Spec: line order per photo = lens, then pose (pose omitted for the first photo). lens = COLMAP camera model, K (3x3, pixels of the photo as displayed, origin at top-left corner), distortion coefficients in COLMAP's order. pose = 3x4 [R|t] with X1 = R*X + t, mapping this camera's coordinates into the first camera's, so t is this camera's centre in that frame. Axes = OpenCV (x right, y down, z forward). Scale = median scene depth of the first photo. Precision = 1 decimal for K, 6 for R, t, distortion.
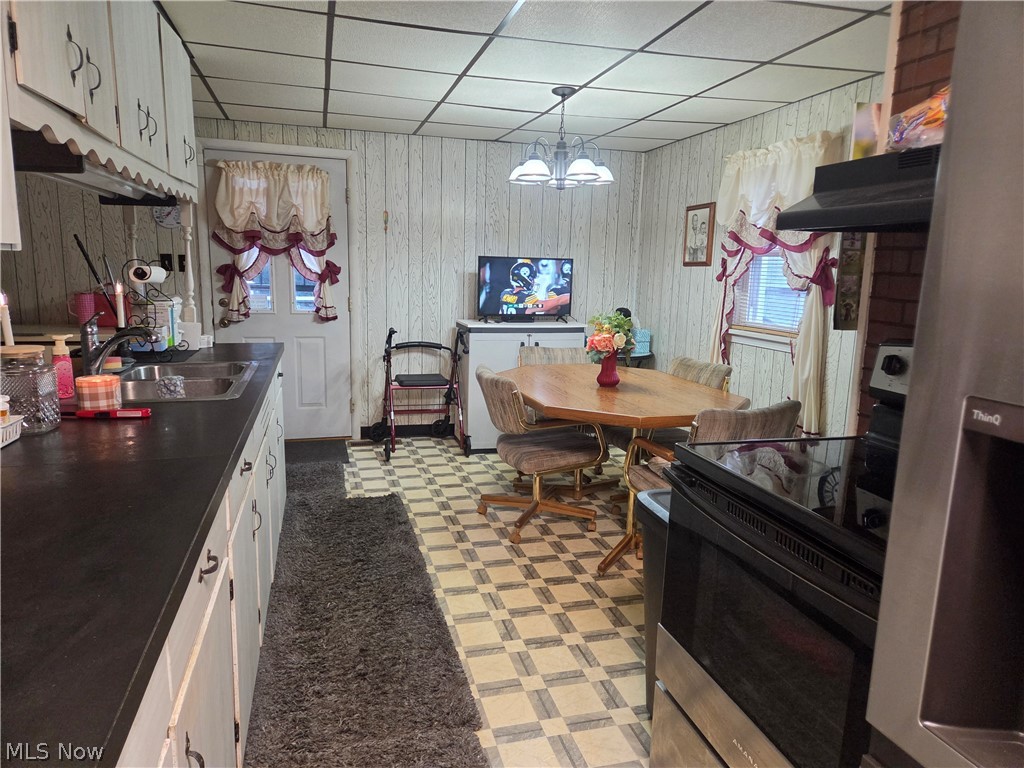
lens RADIAL K [[691.3, 0, 513.4], [0, 691.3, 386.5], [0, 0, 1]] dist [0.010768, -0.000529]
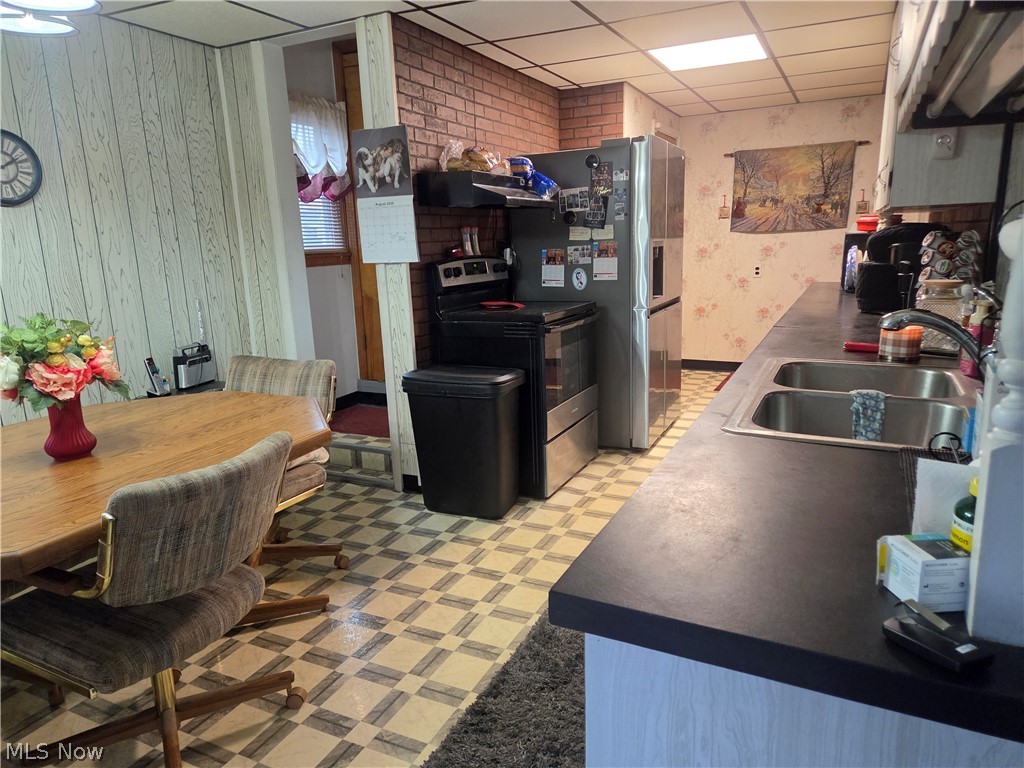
lens RADIAL K [[691.3, 0, 513.7], [0, 691.3, 386.7], [0, 0, 1]] dist [0.010768, -0.000529]
pose [[-0.753530, -0.137927, 0.642782, -0.565296], [0.133571, 0.925229, 0.355119, -0.244168], [-0.643701, 0.353450, -0.678765, 1.417769]]
